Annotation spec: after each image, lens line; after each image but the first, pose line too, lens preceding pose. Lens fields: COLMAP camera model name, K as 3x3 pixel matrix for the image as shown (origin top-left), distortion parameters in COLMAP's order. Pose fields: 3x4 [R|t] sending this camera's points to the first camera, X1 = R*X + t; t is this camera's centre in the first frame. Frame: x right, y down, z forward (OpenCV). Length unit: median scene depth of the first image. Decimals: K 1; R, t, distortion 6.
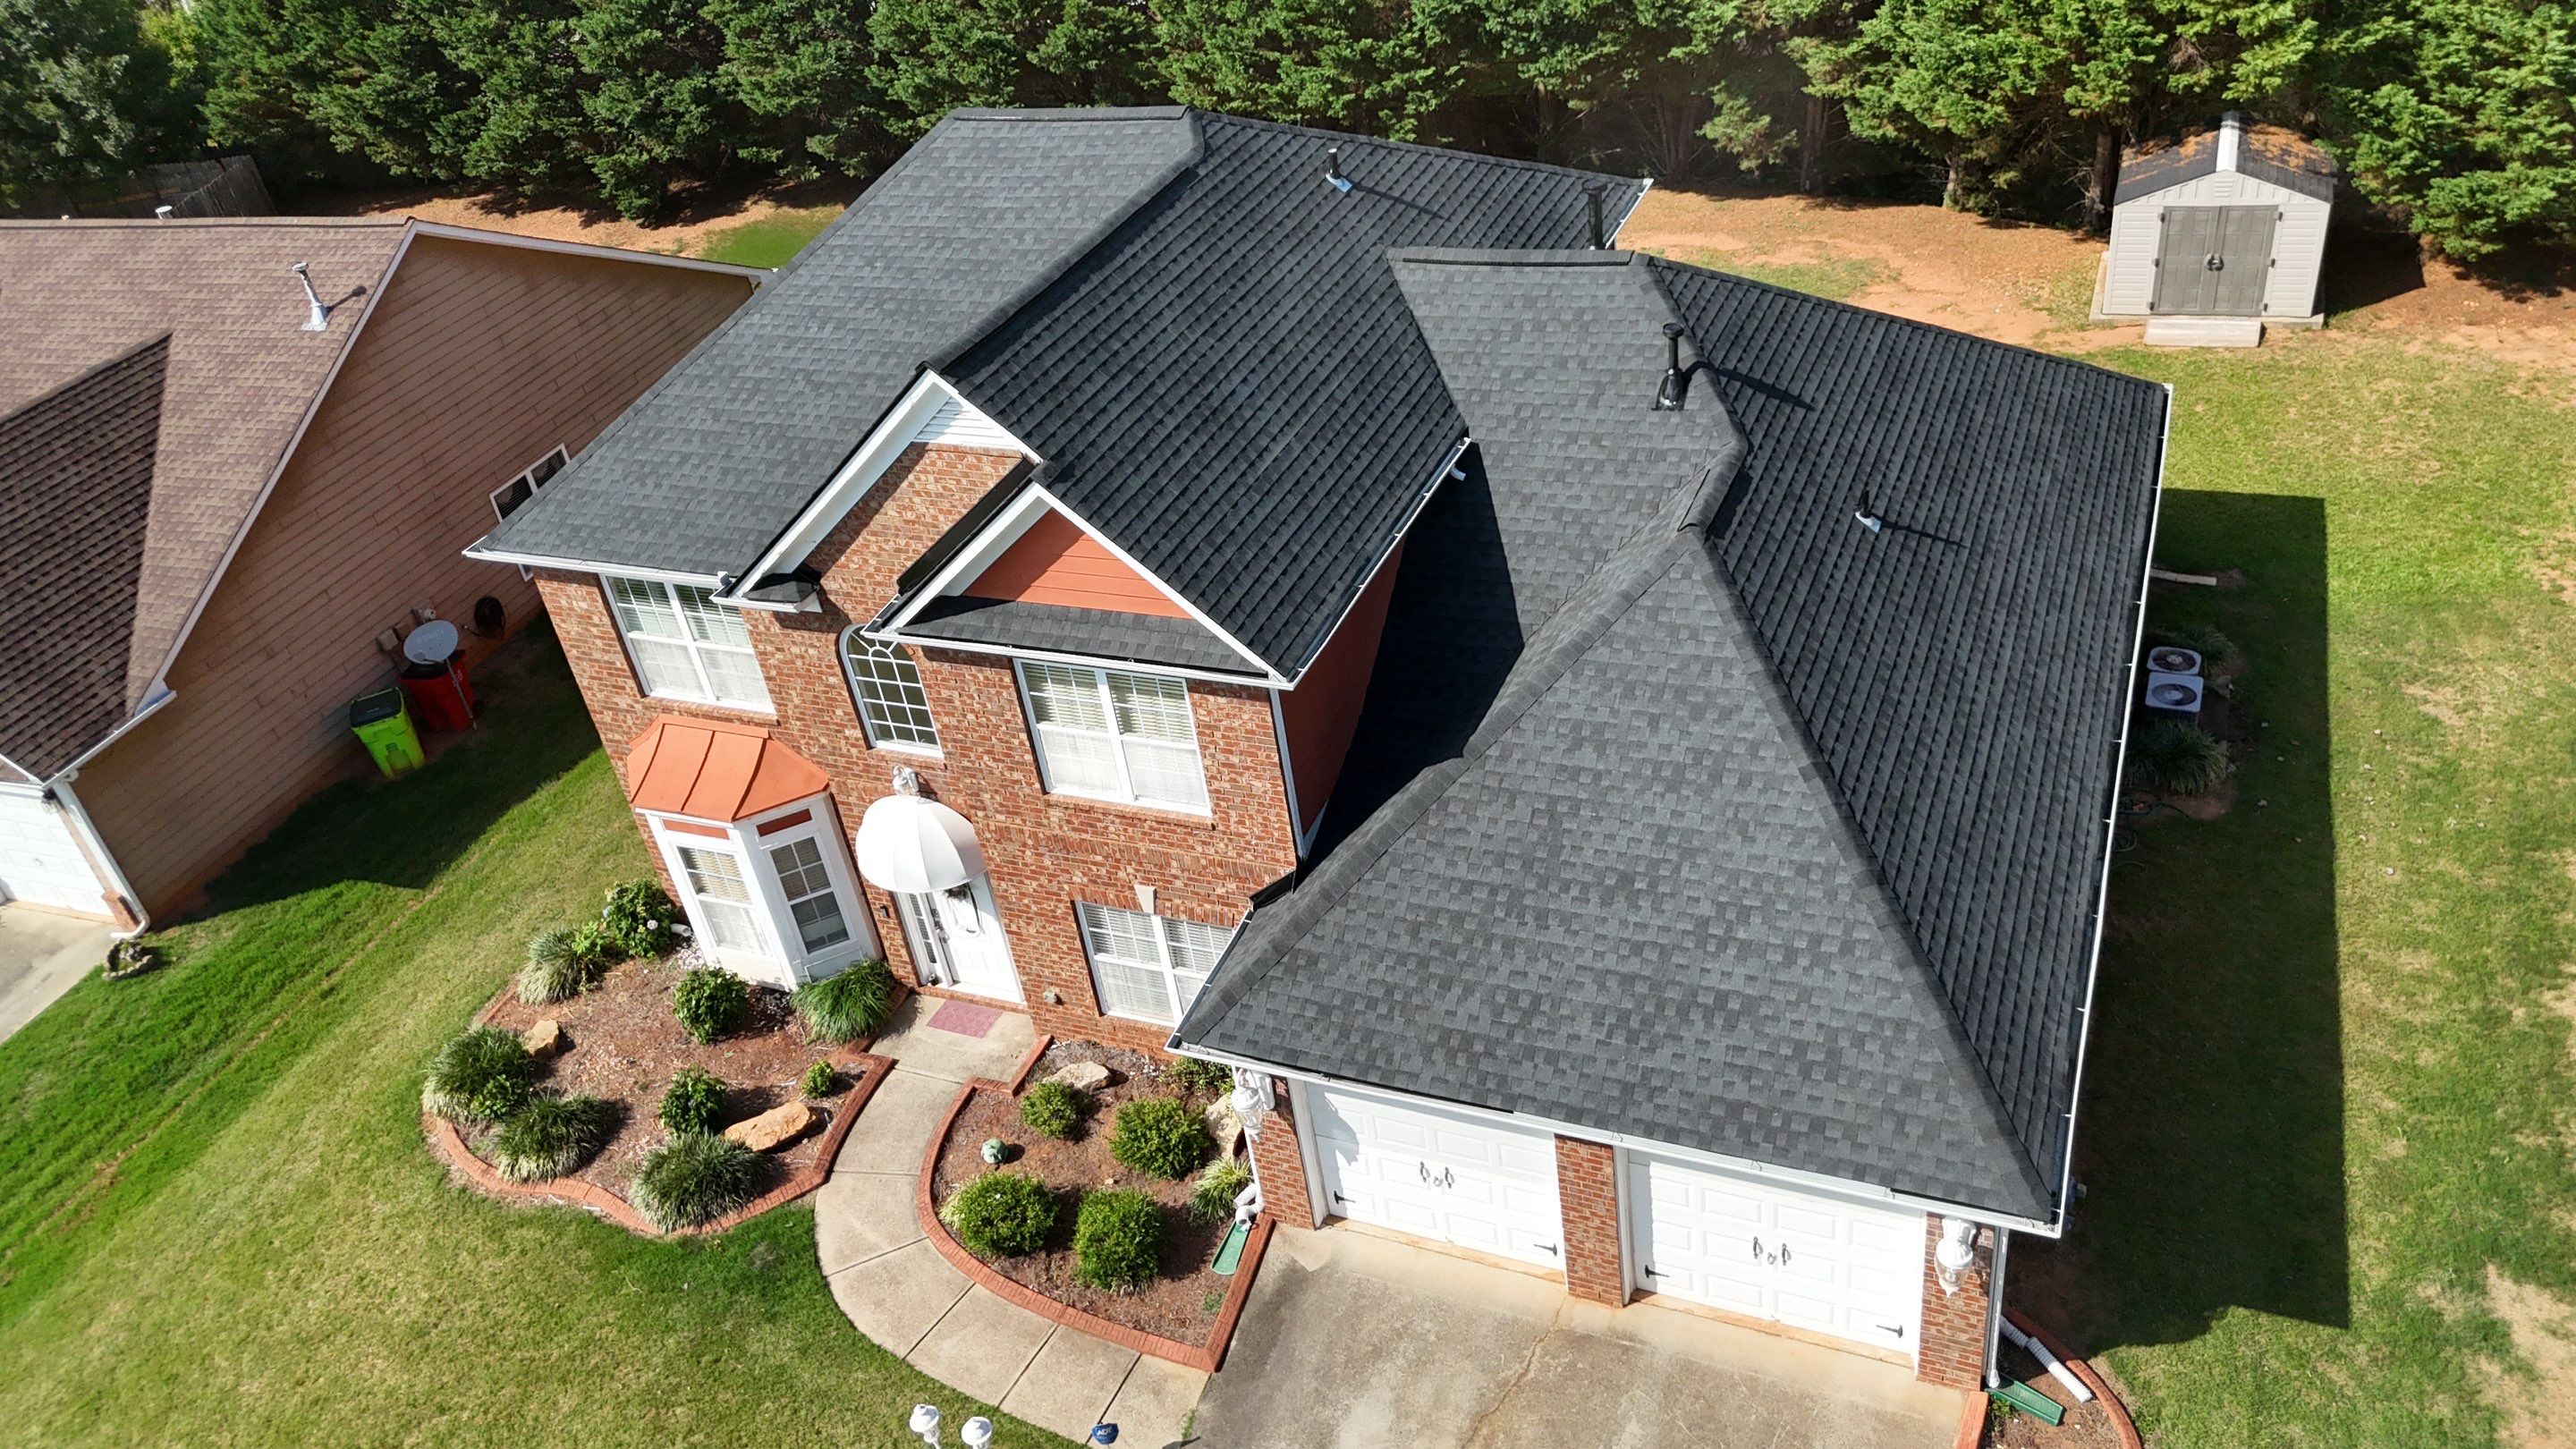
lens RADIAL K [[1901.4, 0, 1285.6], [0, 1901.4, 749.3], [0, 0, 1]] dist [0.124479, -0.125210]
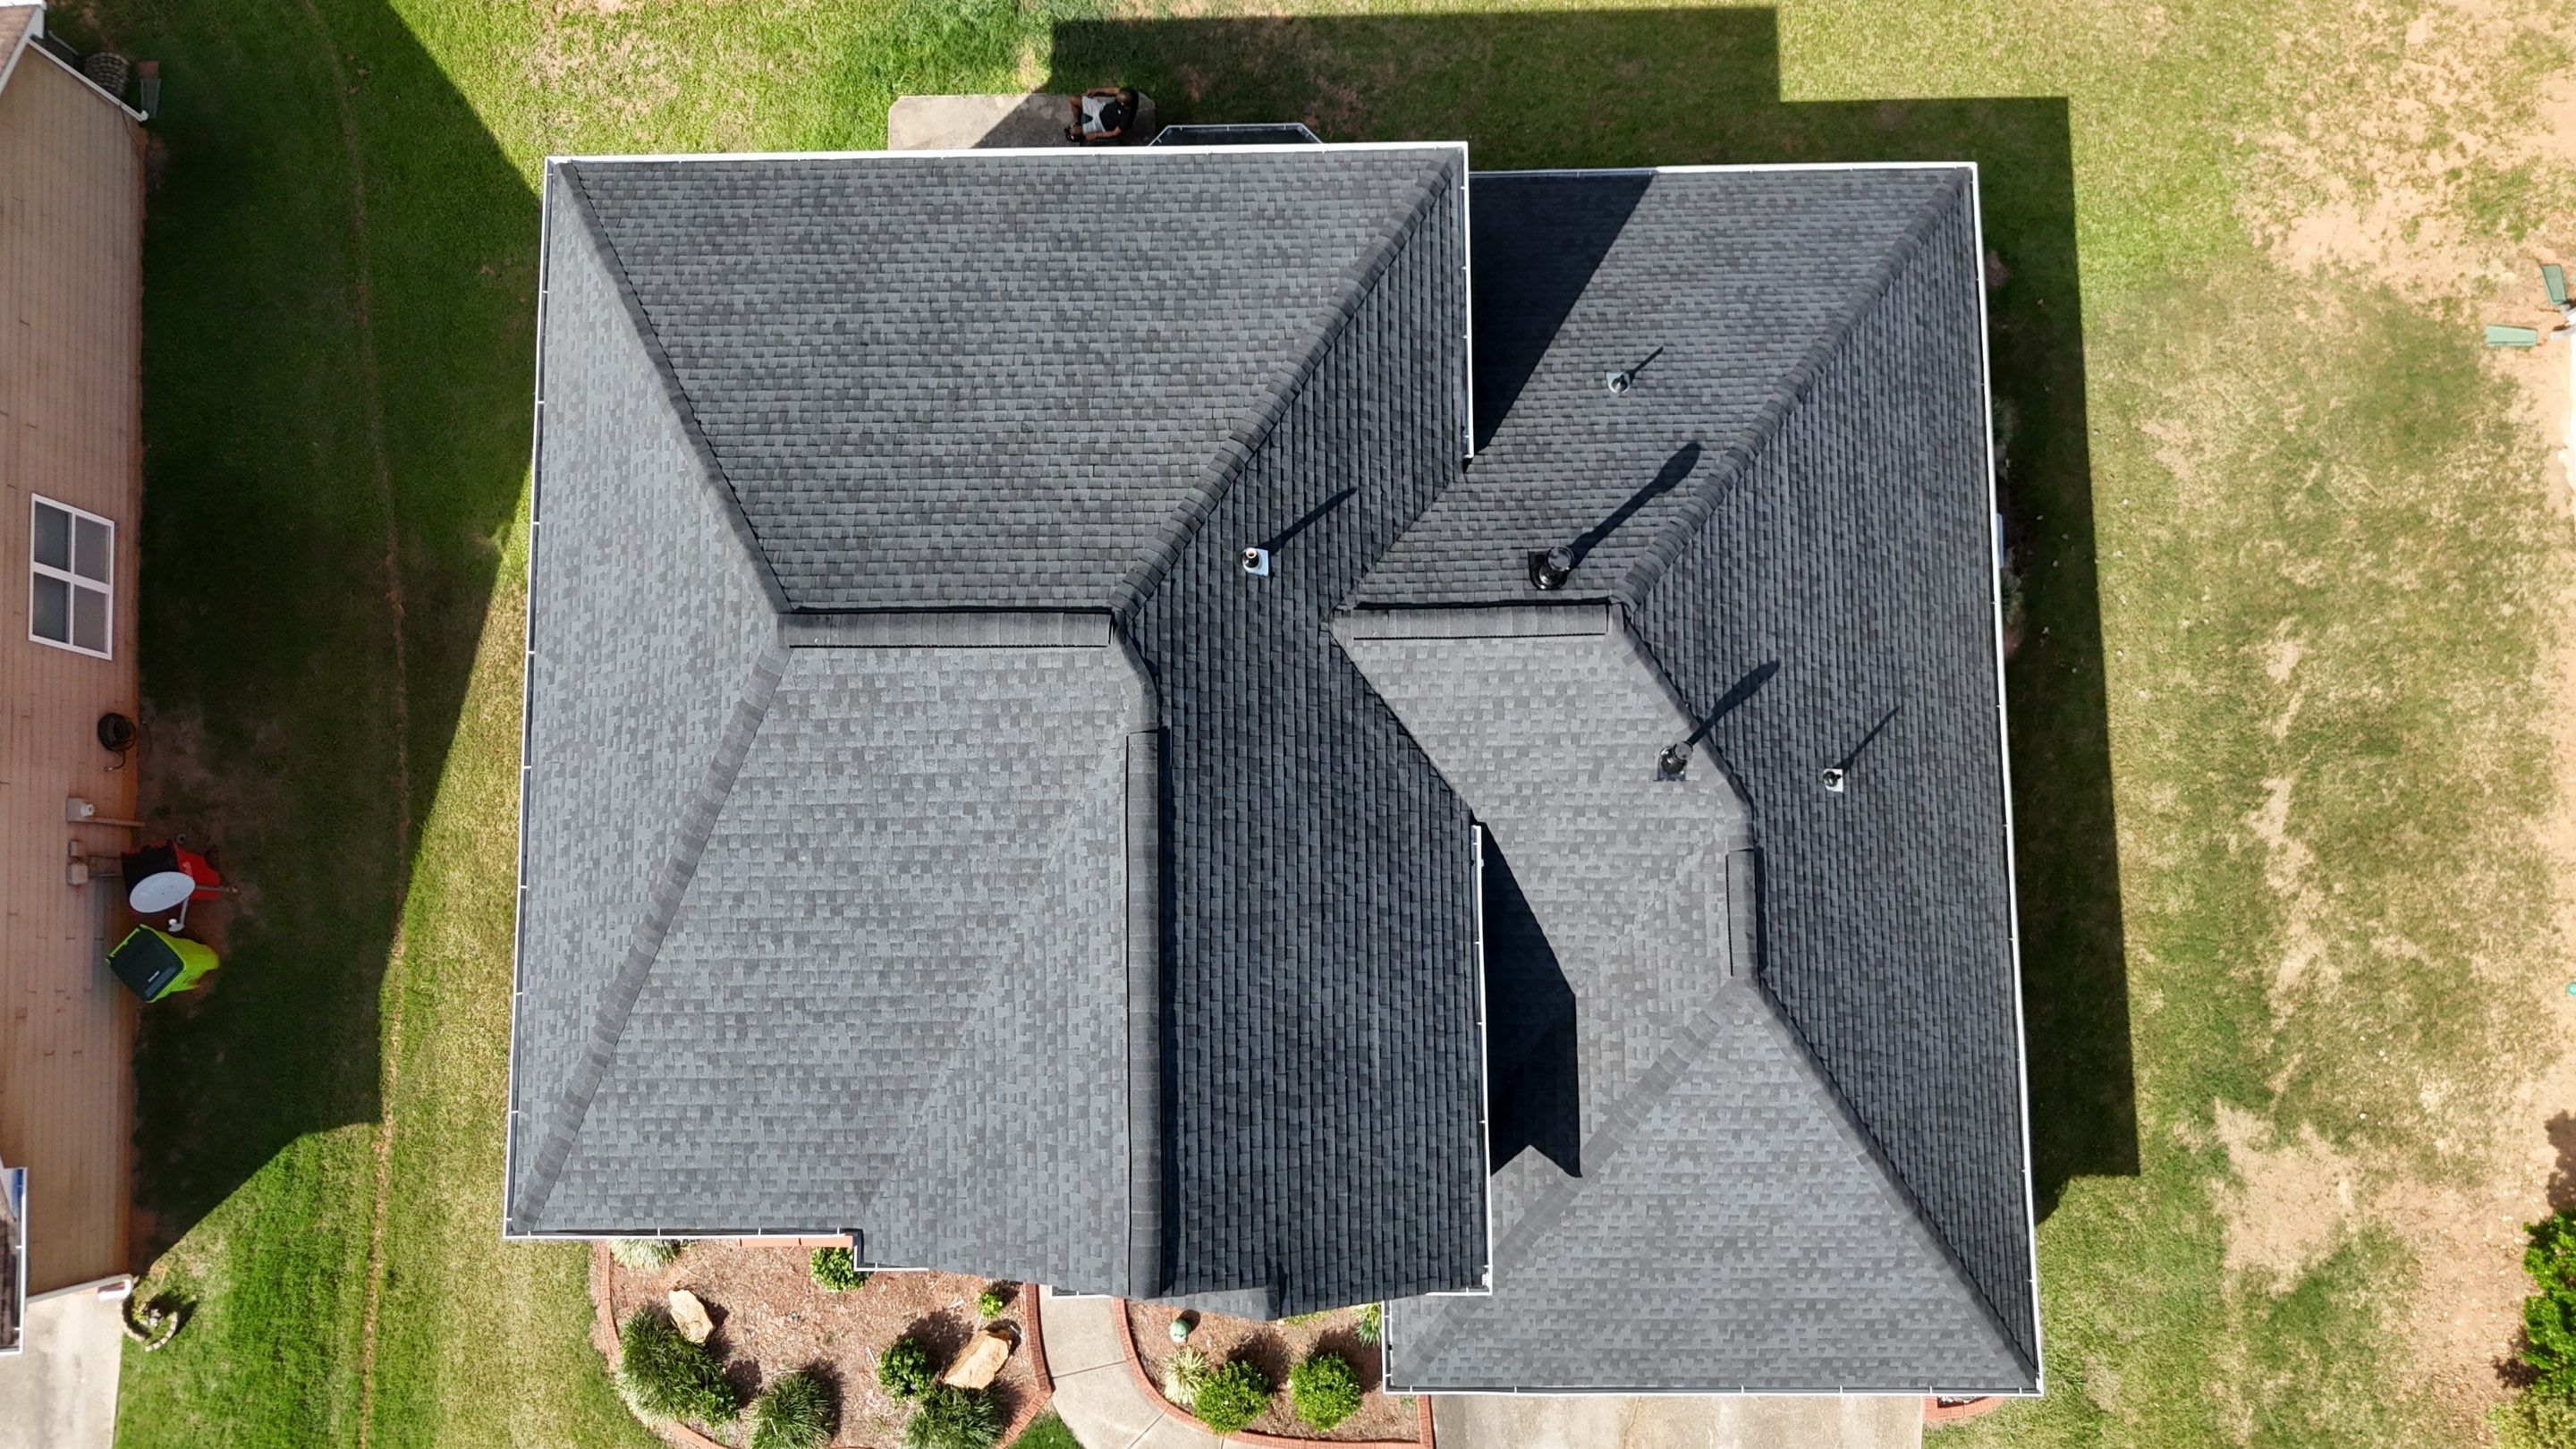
lens RADIAL K [[1932.9, 0, 1294.1], [0, 1932.9, 755.0], [0, 0, 1]] dist [0.048986, 0.000112]
pose [[0.909759, -0.385671, 0.153611, -0.143112], [0.149999, 0.650413, 0.744623, -1.025295], [-0.387090, -0.654386, 0.649569, 0.426790]]
